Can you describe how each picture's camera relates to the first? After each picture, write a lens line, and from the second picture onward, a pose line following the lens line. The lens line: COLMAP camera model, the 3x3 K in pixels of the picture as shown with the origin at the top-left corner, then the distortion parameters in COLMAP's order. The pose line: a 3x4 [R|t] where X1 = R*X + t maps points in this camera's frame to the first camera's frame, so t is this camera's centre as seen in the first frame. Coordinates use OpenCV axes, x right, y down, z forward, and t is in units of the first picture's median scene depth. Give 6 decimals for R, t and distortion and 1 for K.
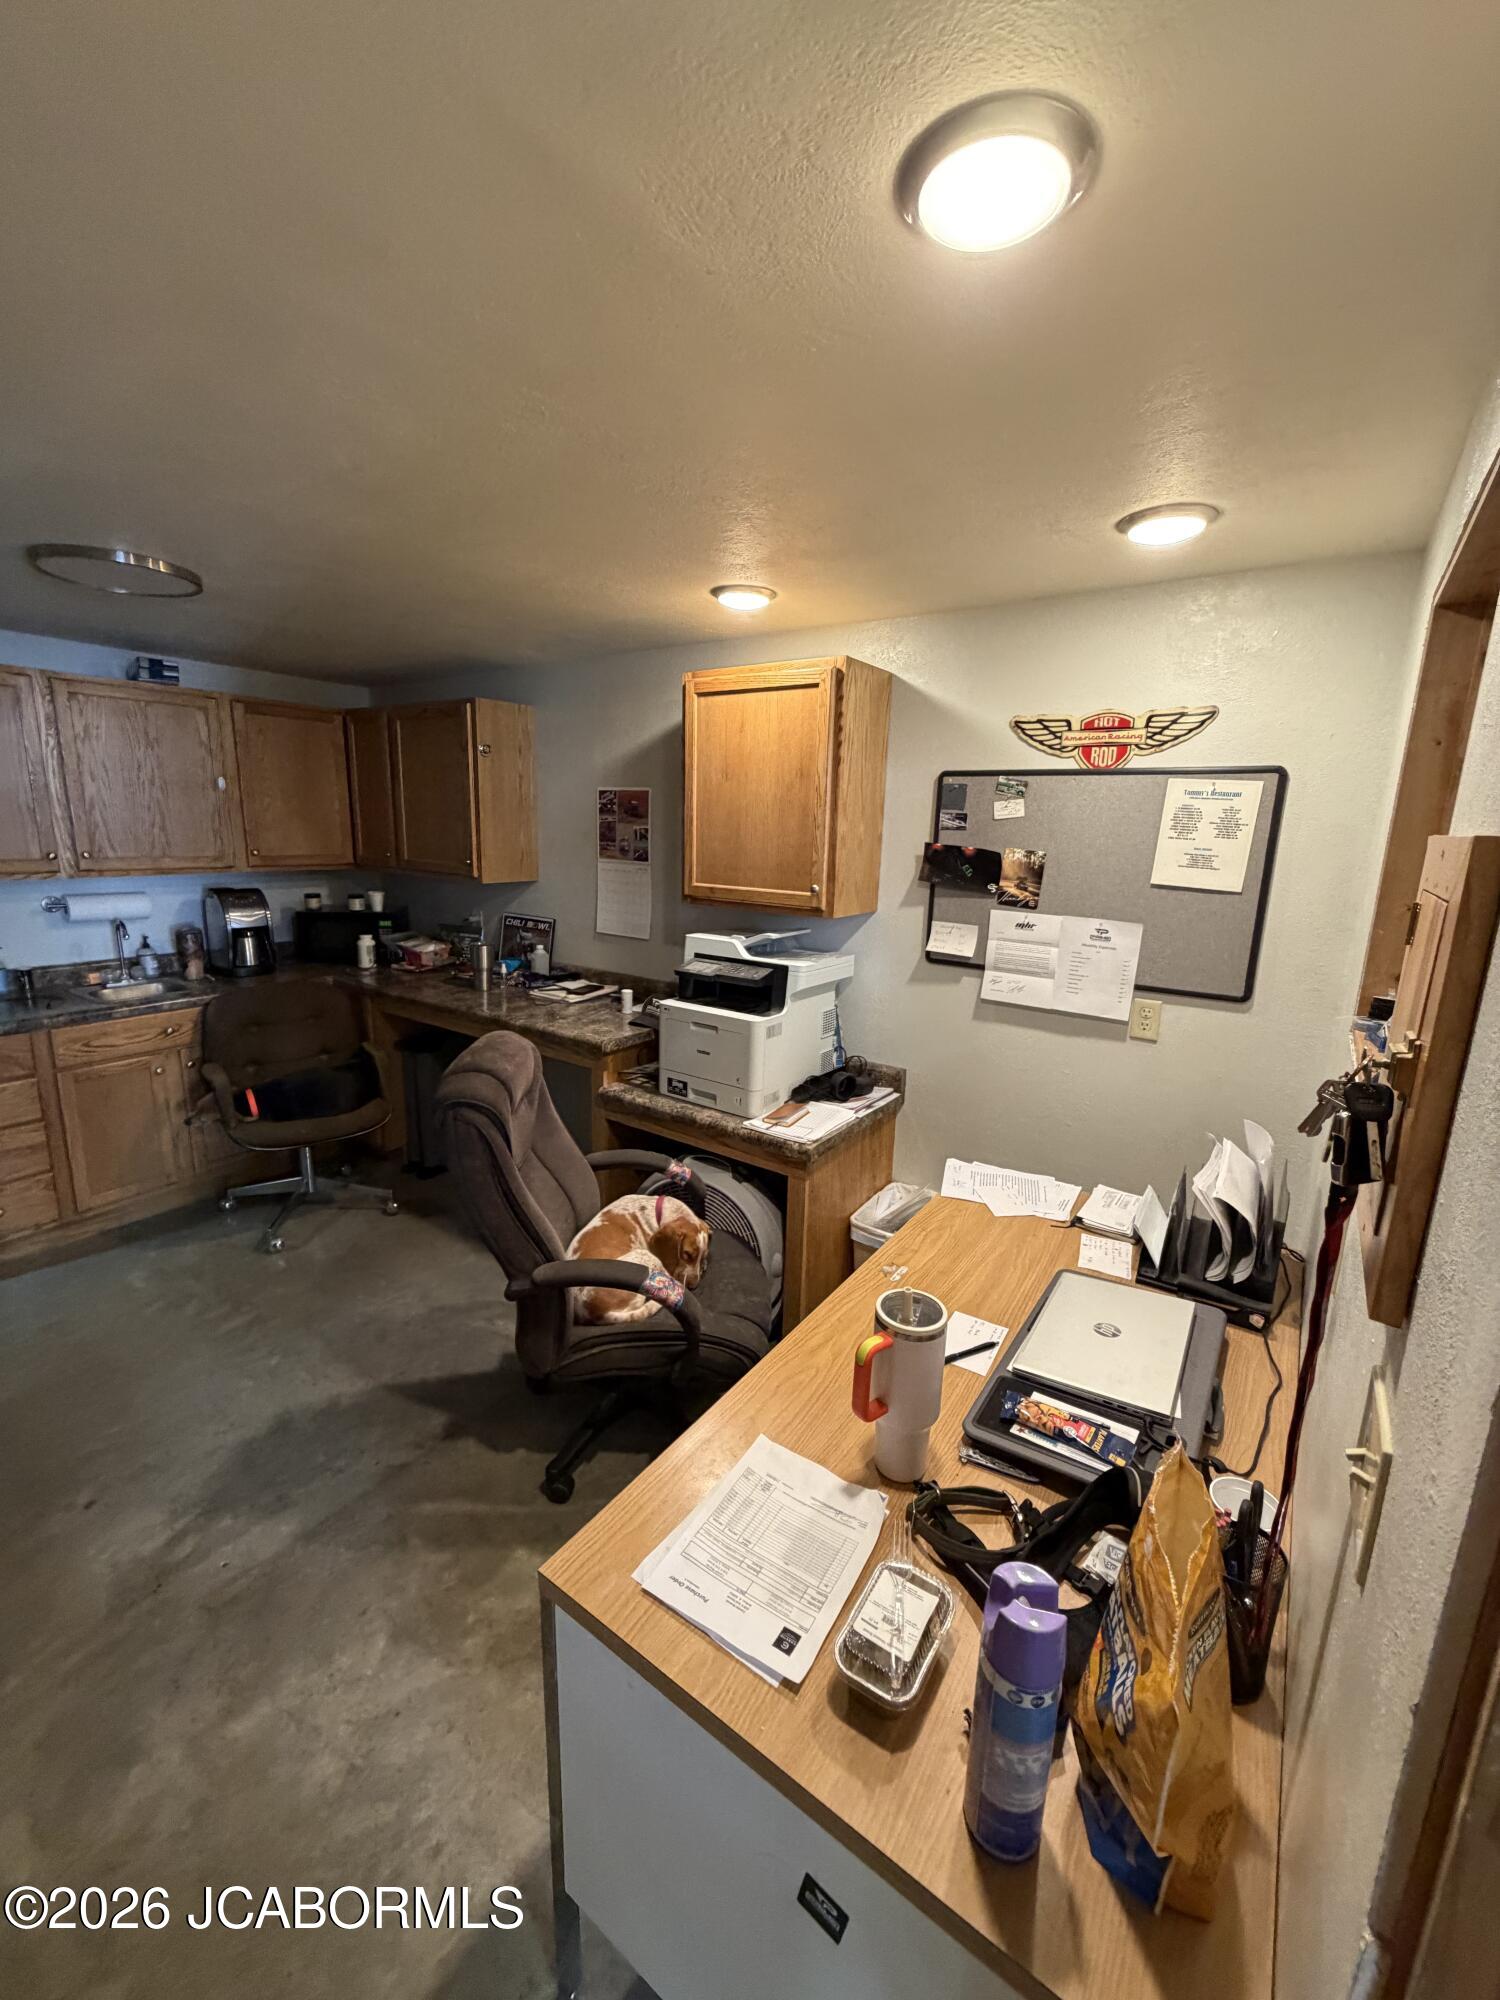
lens RADIAL K [[796.1, 0, 750.8], [0, 796.1, 993.7], [0, 0, 1]] dist [-0.003281, -0.000045]
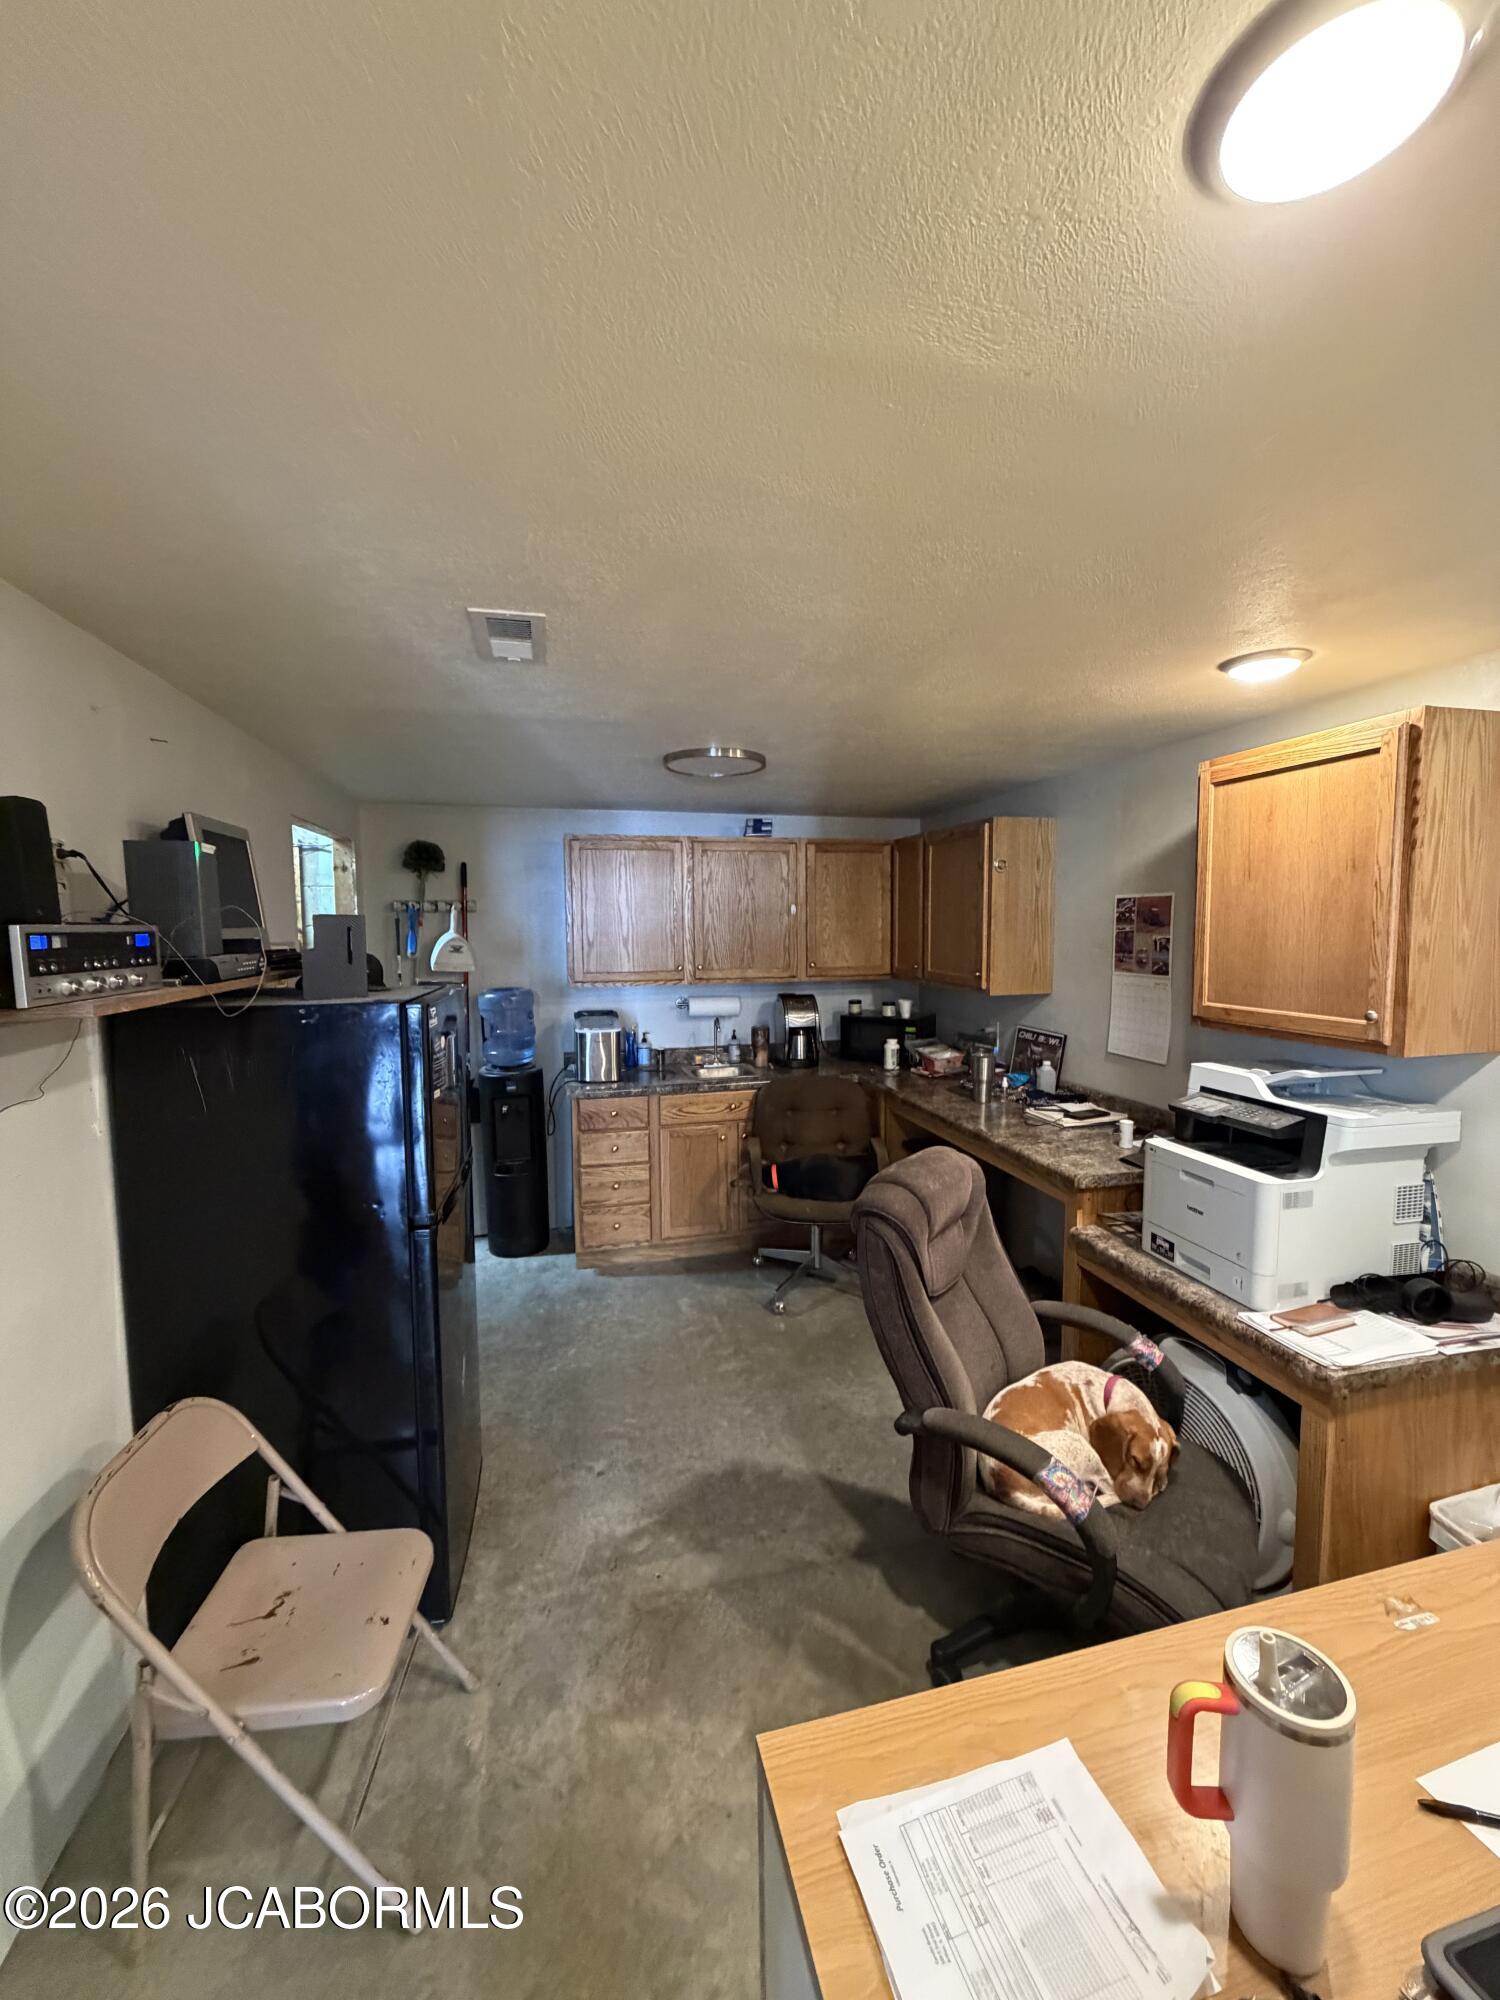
lens RADIAL K [[796.1, 0, 740.5], [0, 796.1, 992.8], [0, 0, 1]] dist [-0.003281, -0.000045]
pose [[0.752655, 0.021575, -0.658062, 0.116624], [-0.110006, 0.989535, -0.093376, -0.018289], [0.649160, 0.142671, 0.747152, 0.062289]]
